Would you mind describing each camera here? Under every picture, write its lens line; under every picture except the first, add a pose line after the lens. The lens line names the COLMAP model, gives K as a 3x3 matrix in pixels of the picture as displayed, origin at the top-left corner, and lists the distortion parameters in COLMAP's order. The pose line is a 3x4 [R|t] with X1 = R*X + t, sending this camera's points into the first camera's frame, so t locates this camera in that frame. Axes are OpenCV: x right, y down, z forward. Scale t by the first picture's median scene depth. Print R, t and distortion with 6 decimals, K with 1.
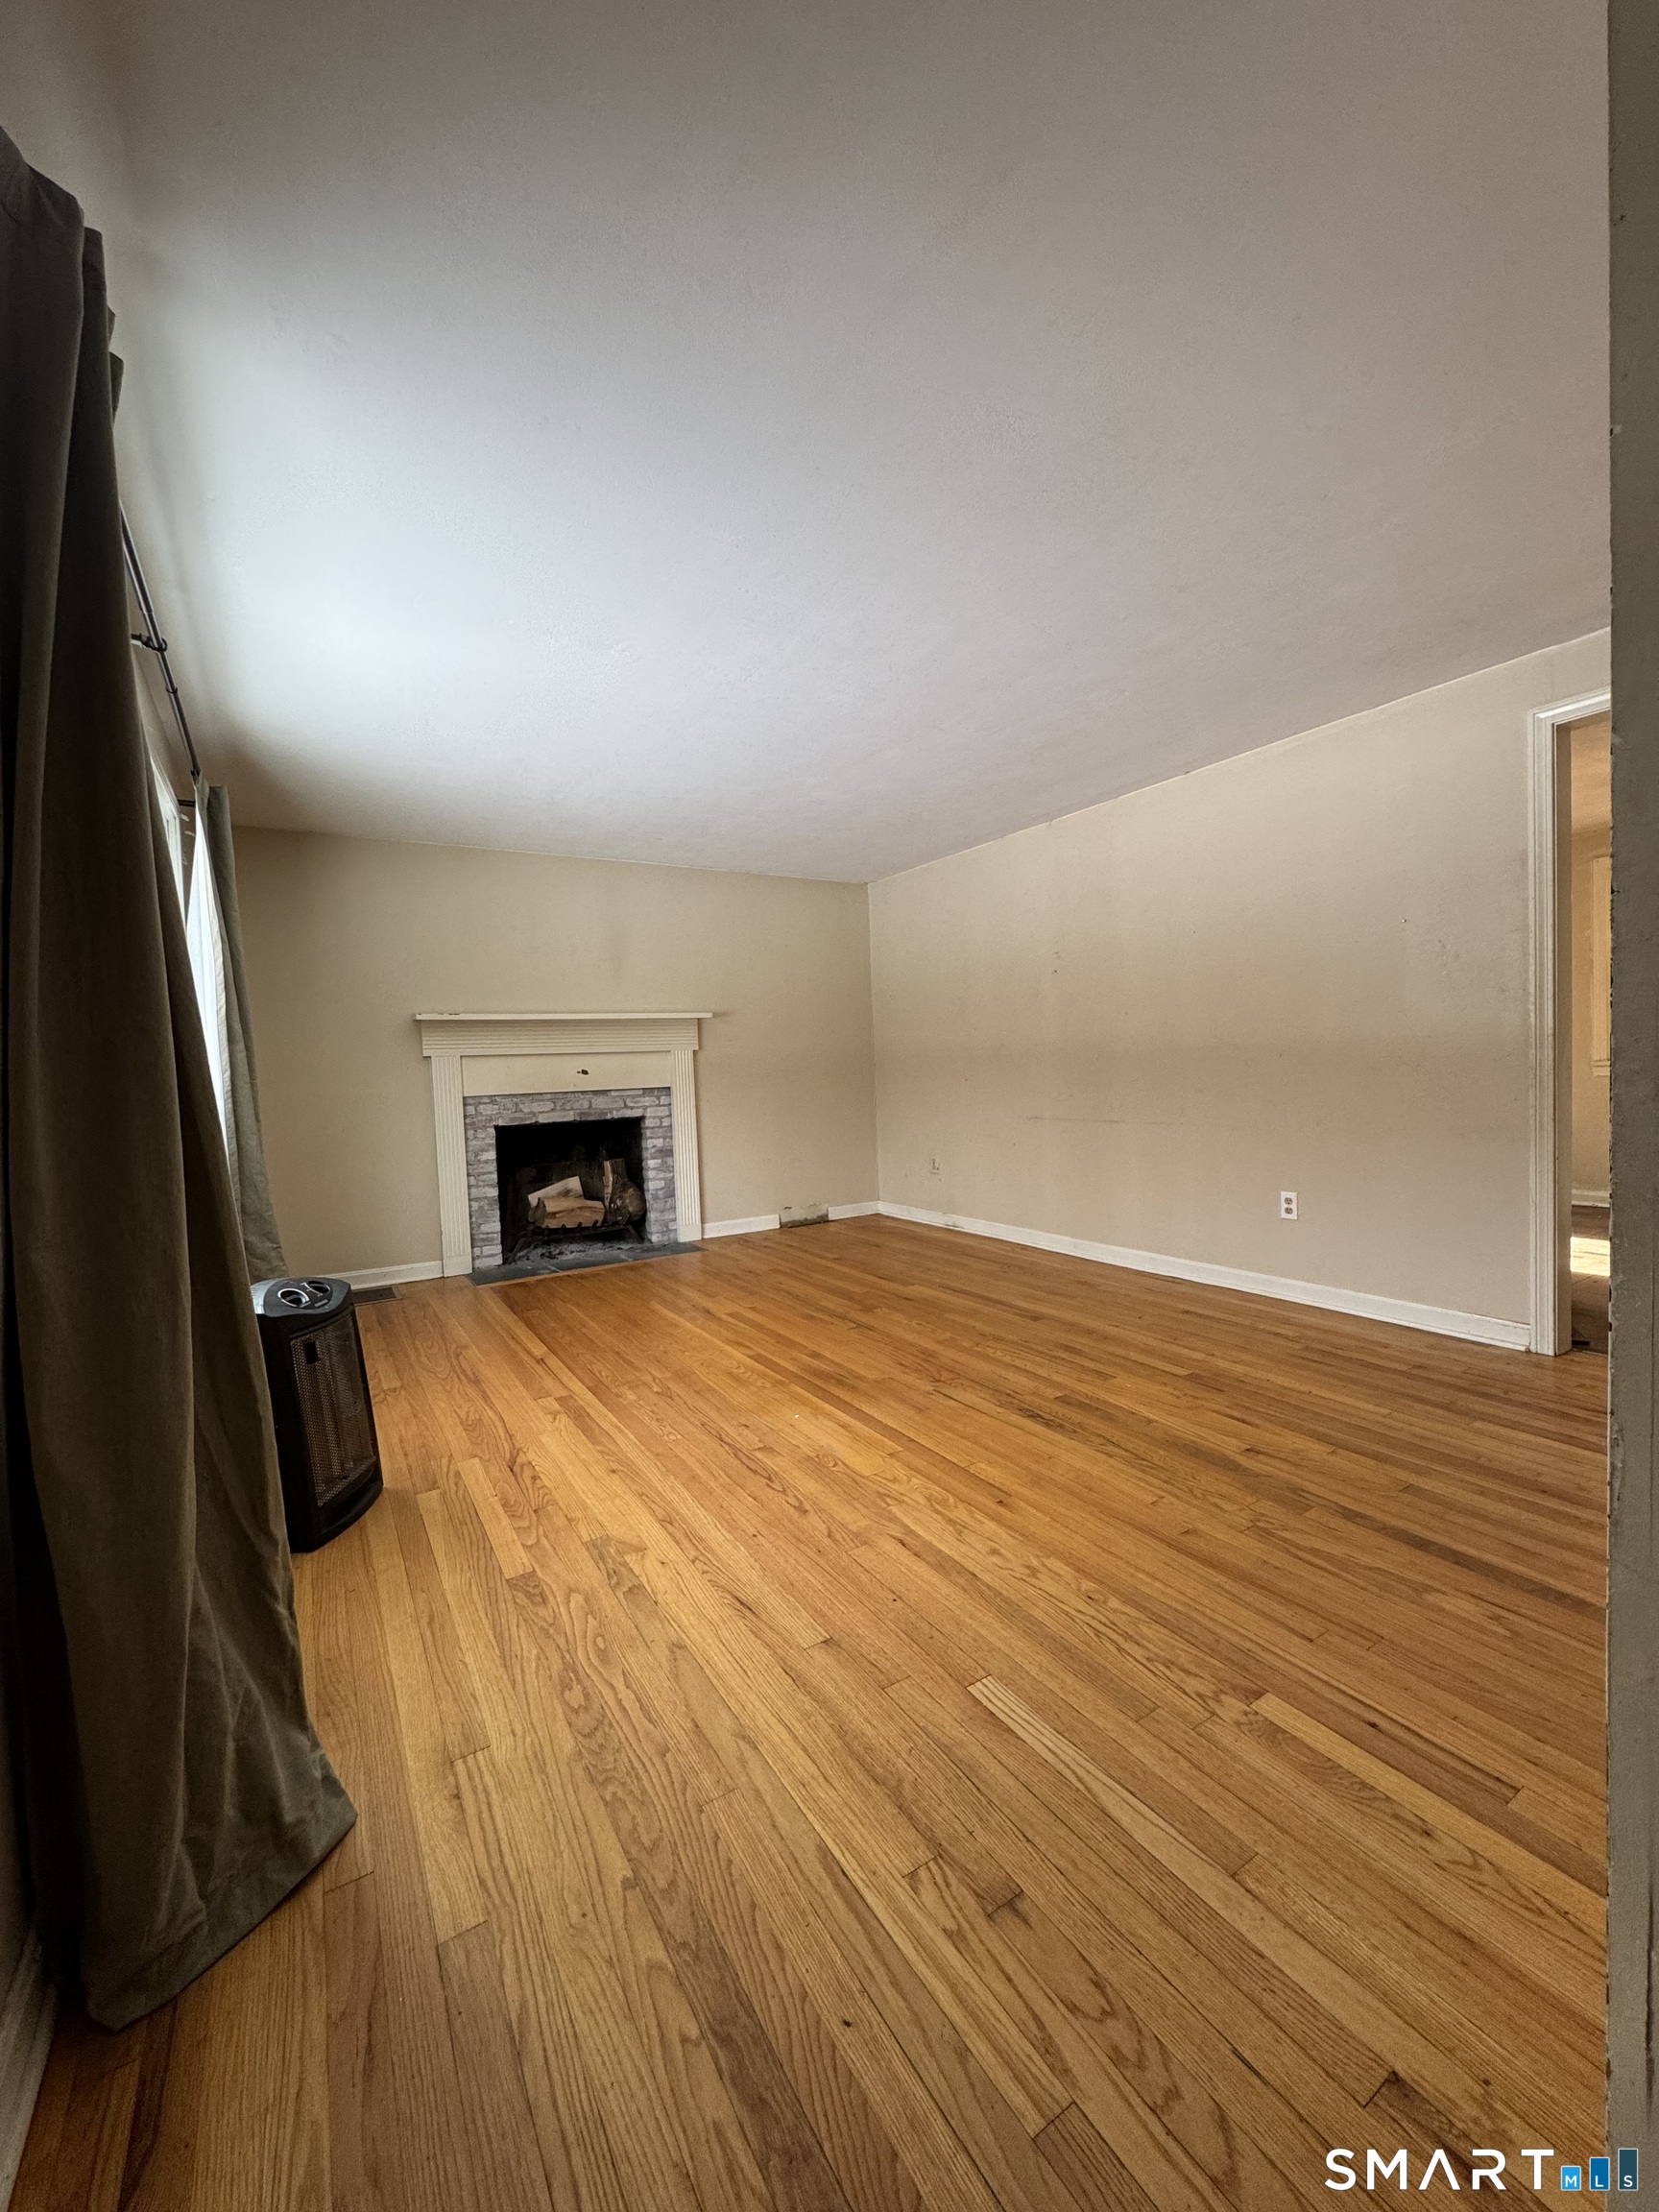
lens RADIAL K [[873.9, 0, 829.5], [0, 873.9, 1106.0], [0, 0, 1]] dist [-0.000249, 0.000360]
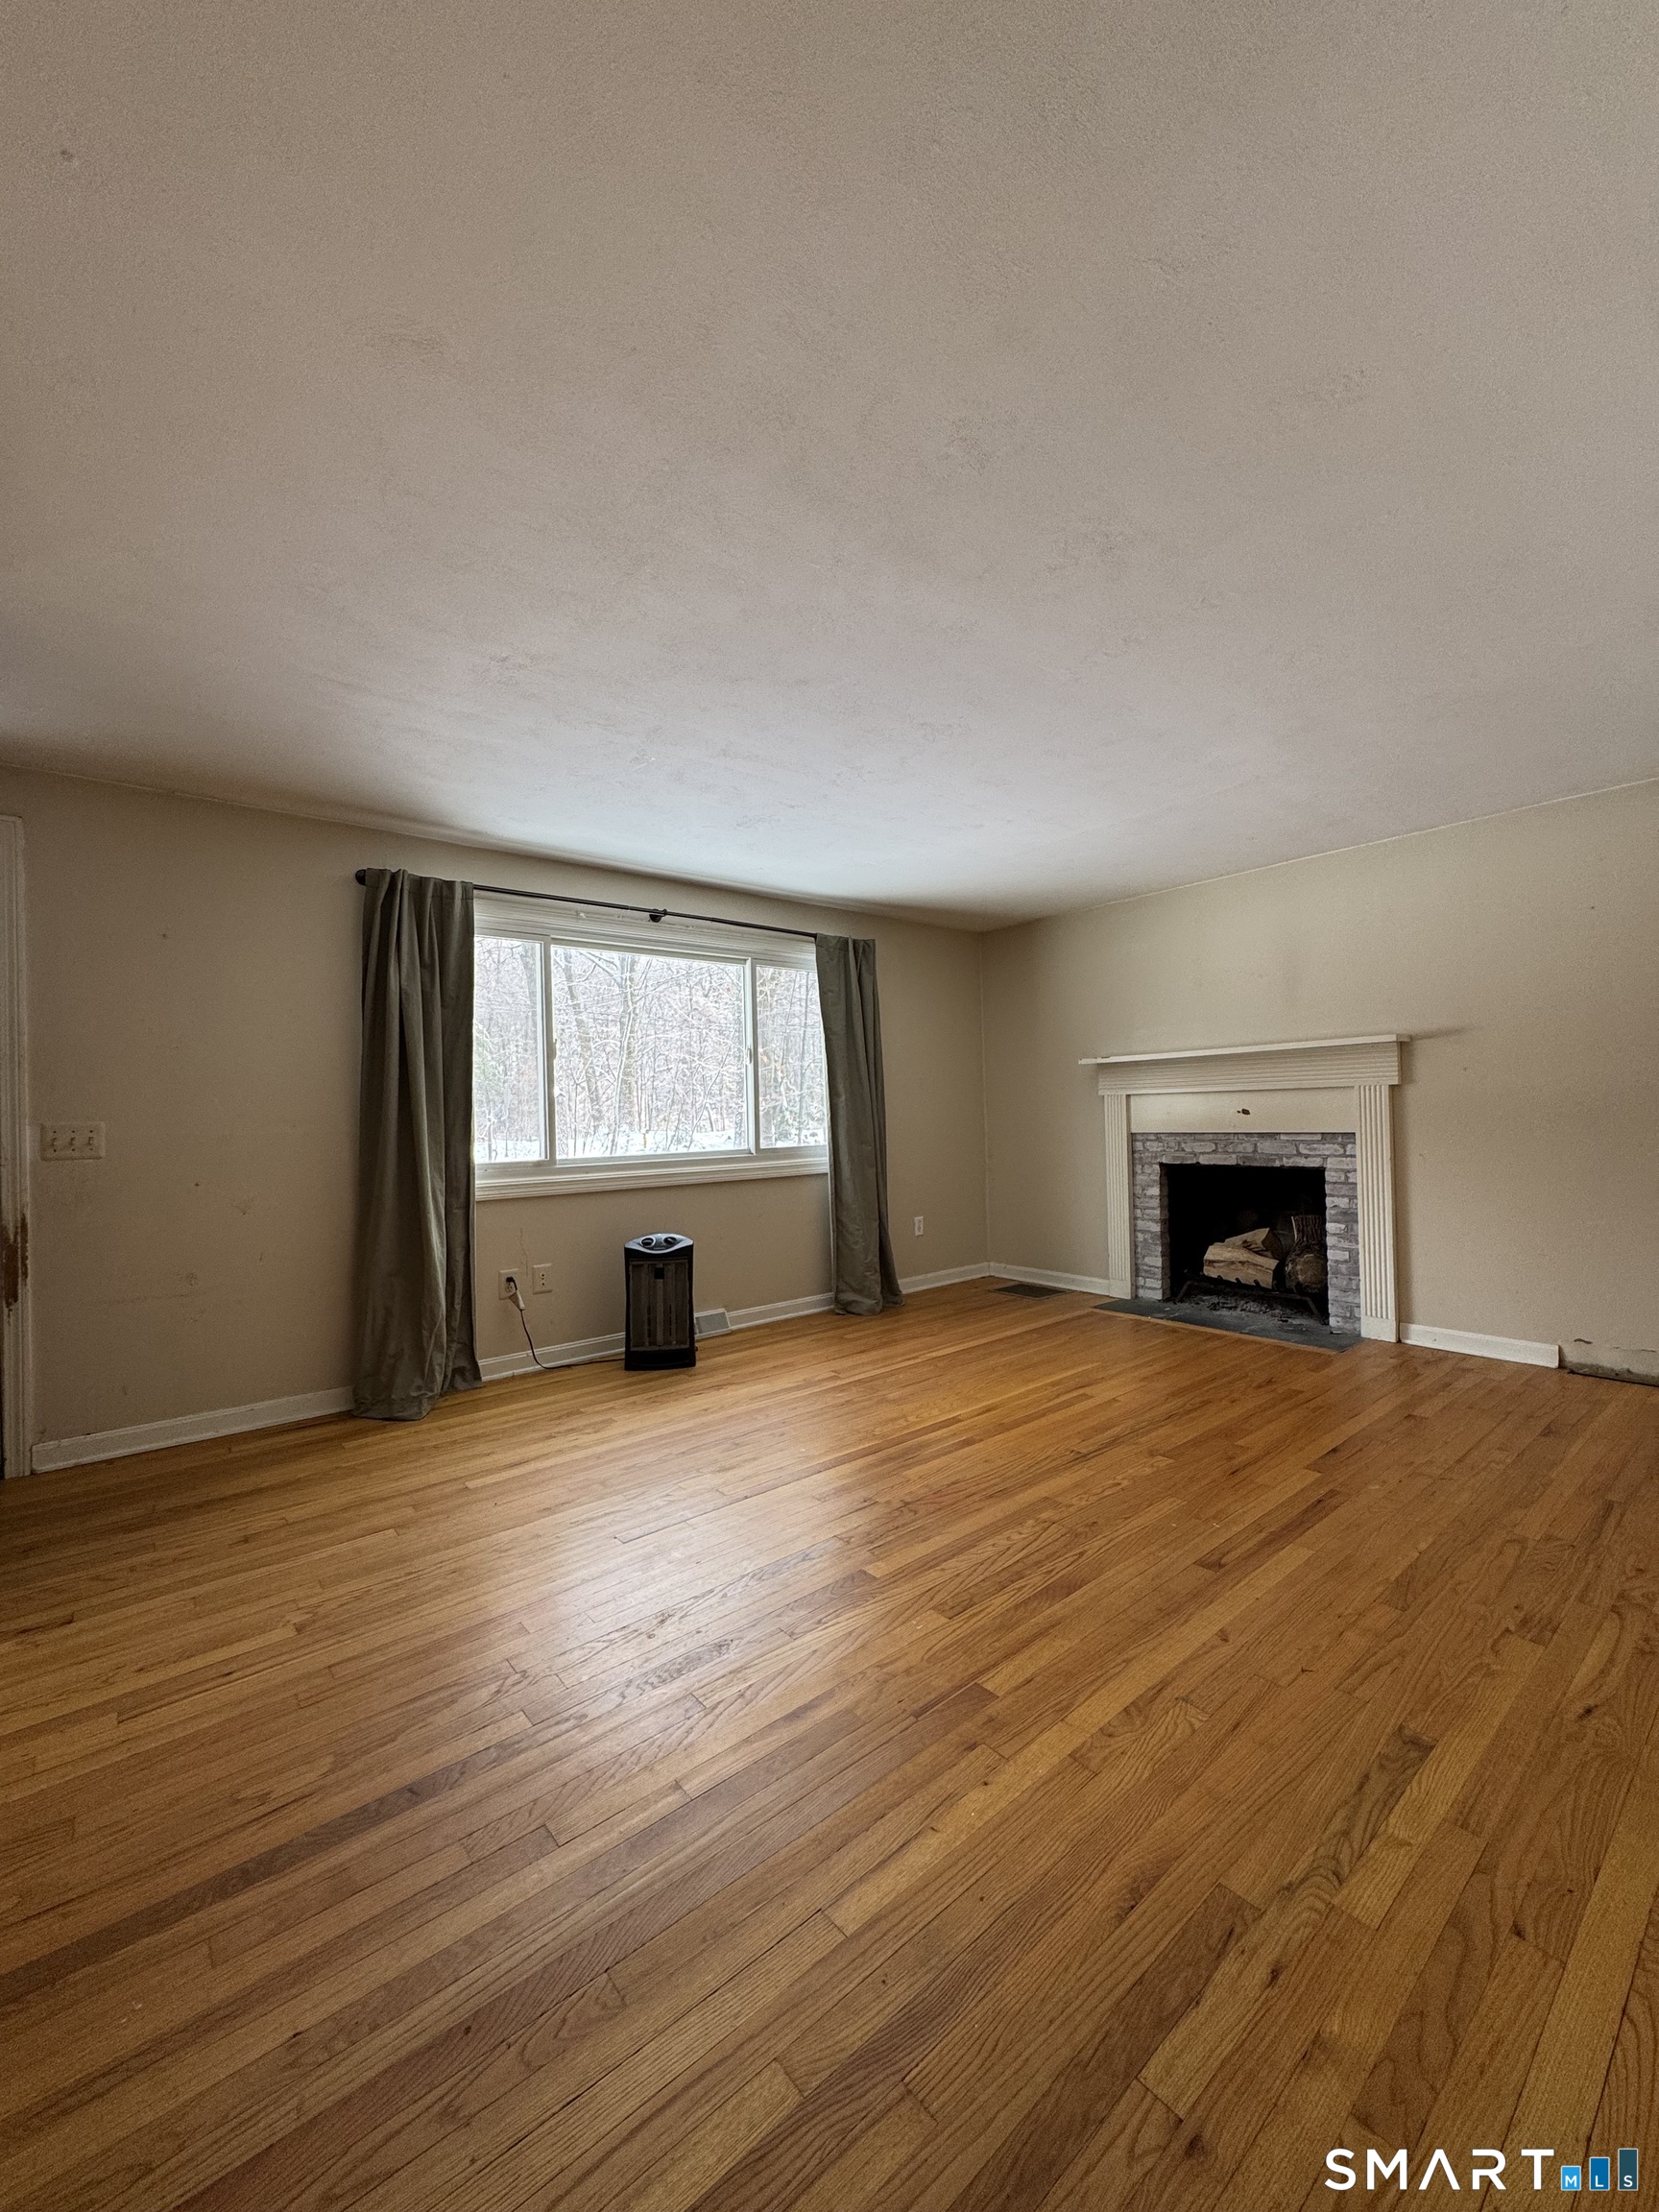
lens RADIAL K [[873.9, 0, 829.5], [0, 873.9, 1106.0], [0, 0, 1]] dist [-0.000249, 0.000360]
pose [[0.141168, 0.023689, -0.989702, 0.755814], [-0.024845, 0.999484, 0.020379, -0.072734], [0.989674, 0.021712, 0.141684, 0.628917]]
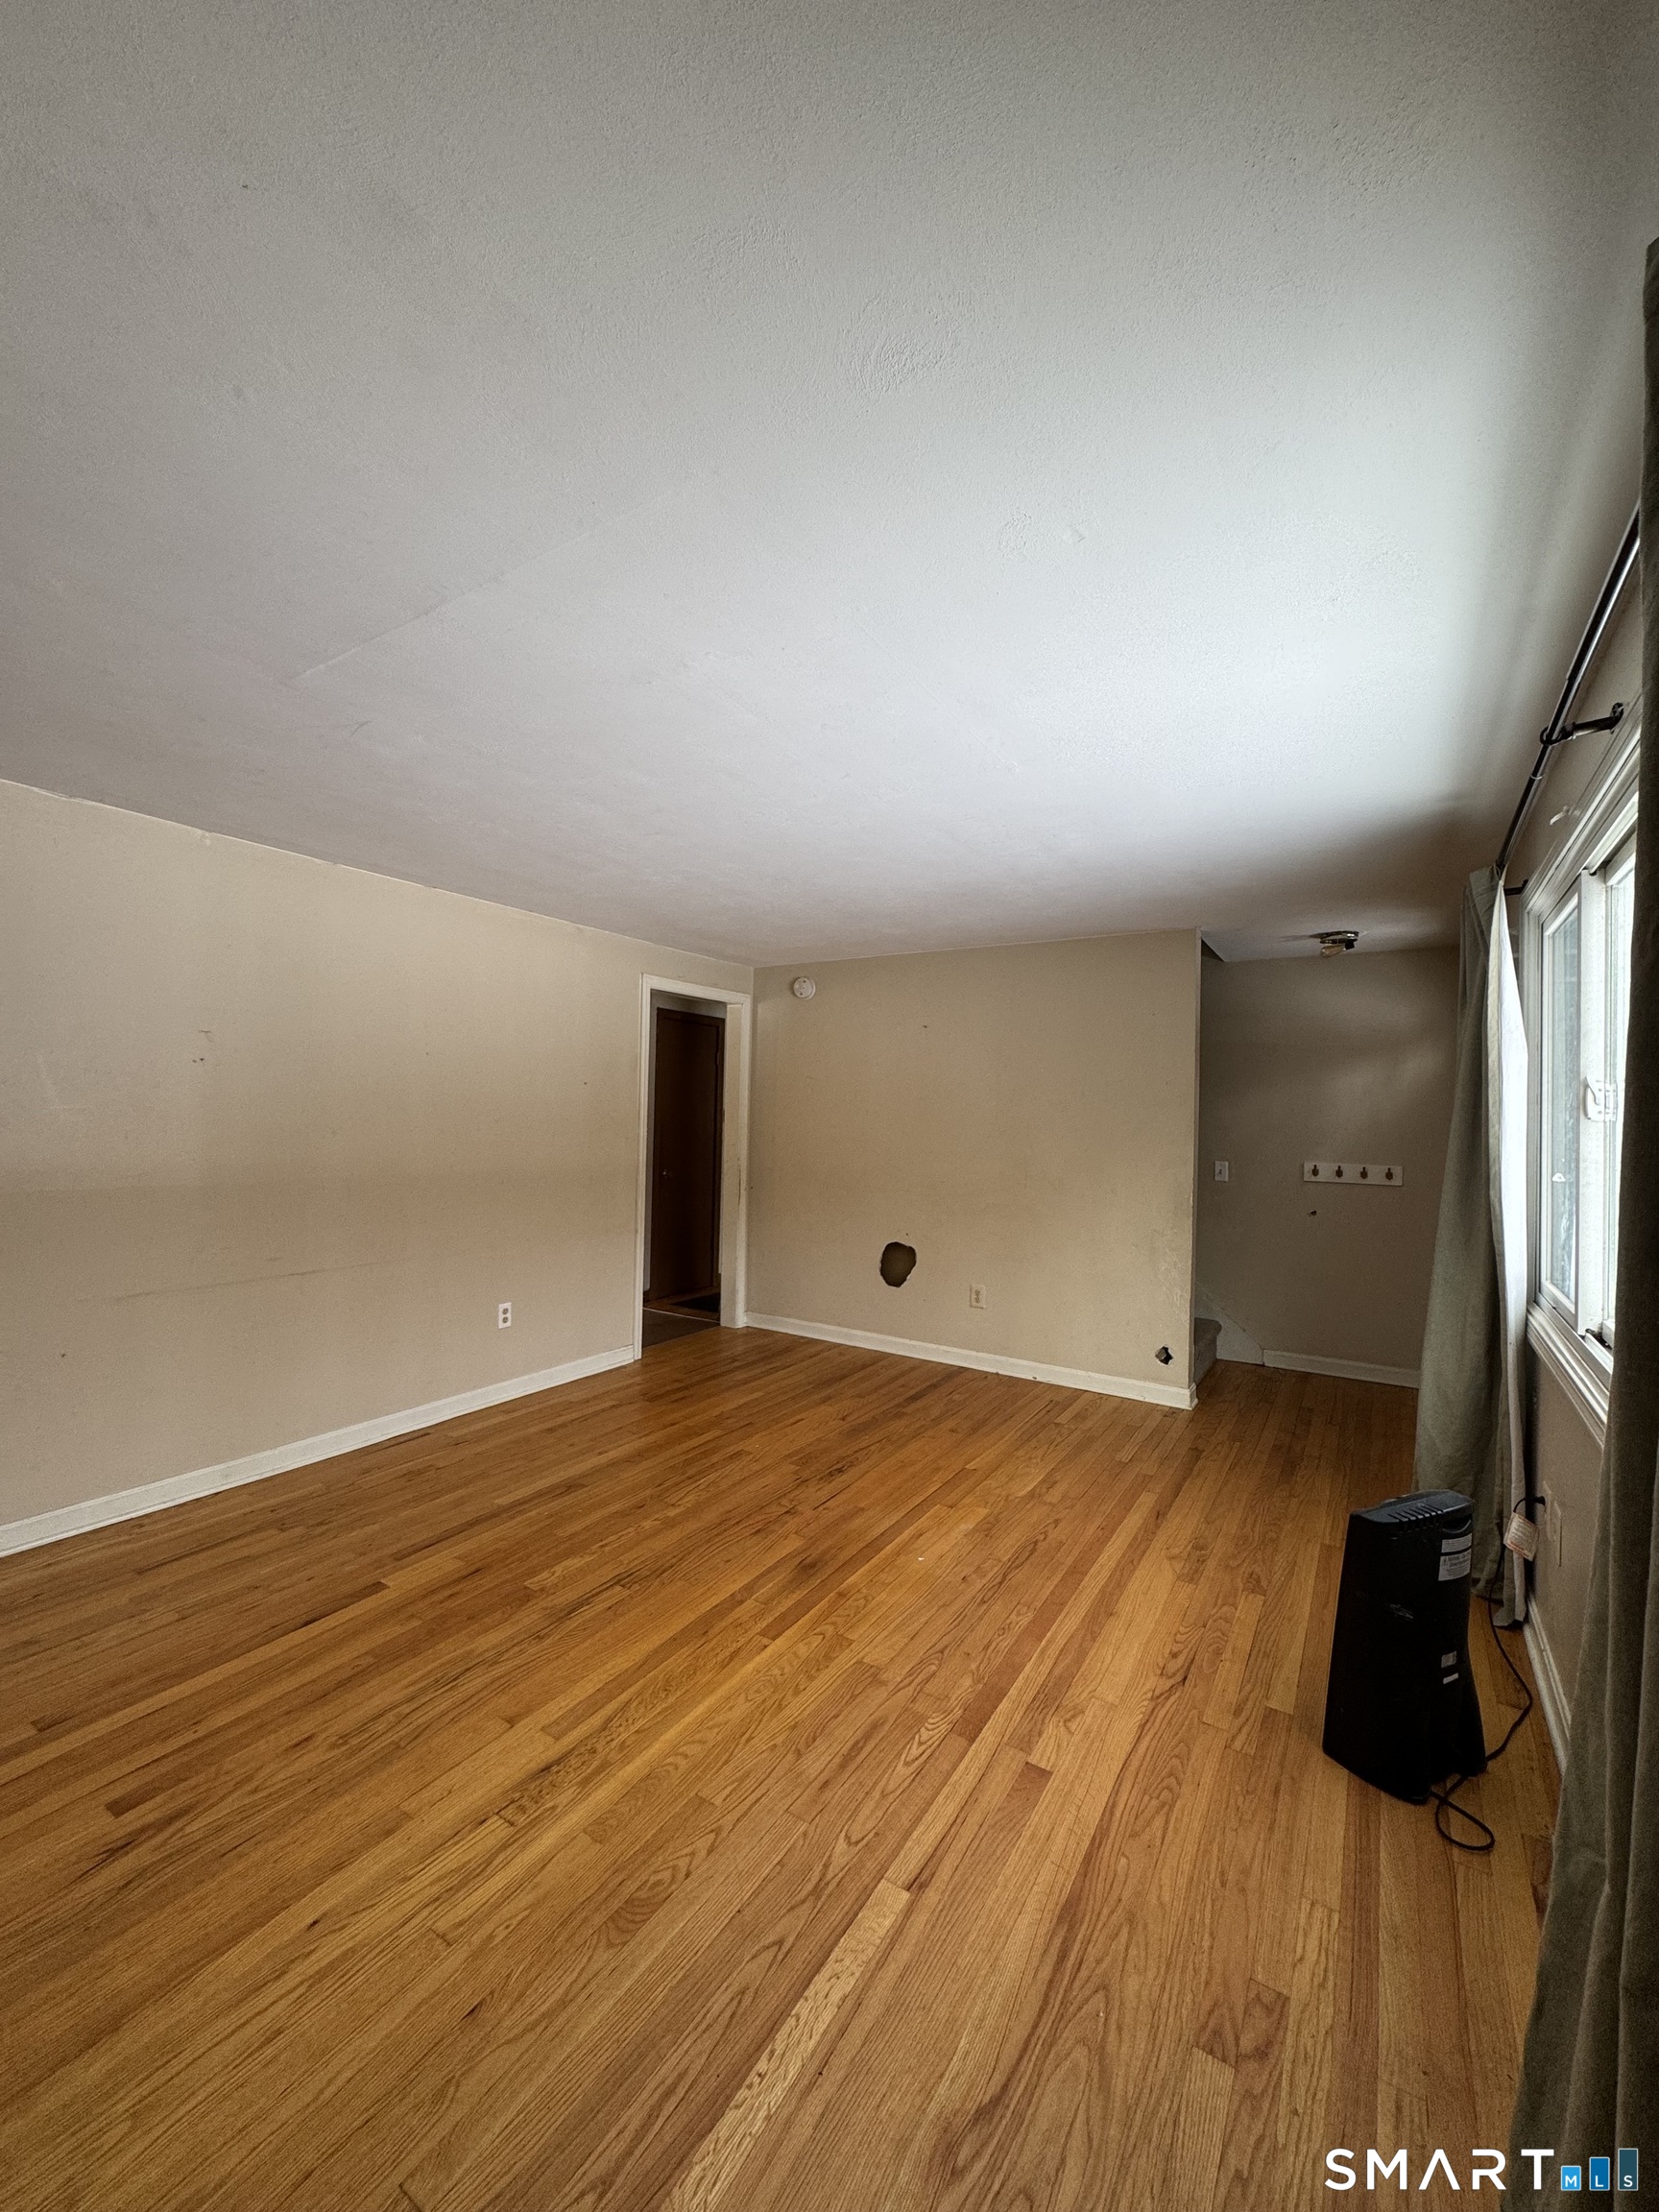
lens RADIAL K [[873.9, 0, 829.5], [0, 873.9, 1106.0], [0, 0, 1]] dist [-0.000249, 0.000360]
pose [[-0.434658, 0.039774, 0.899717, -0.675599], [0.035597, 0.999002, -0.026966, -0.109732], [-0.899892, 0.020306, -0.435640, 1.108785]]
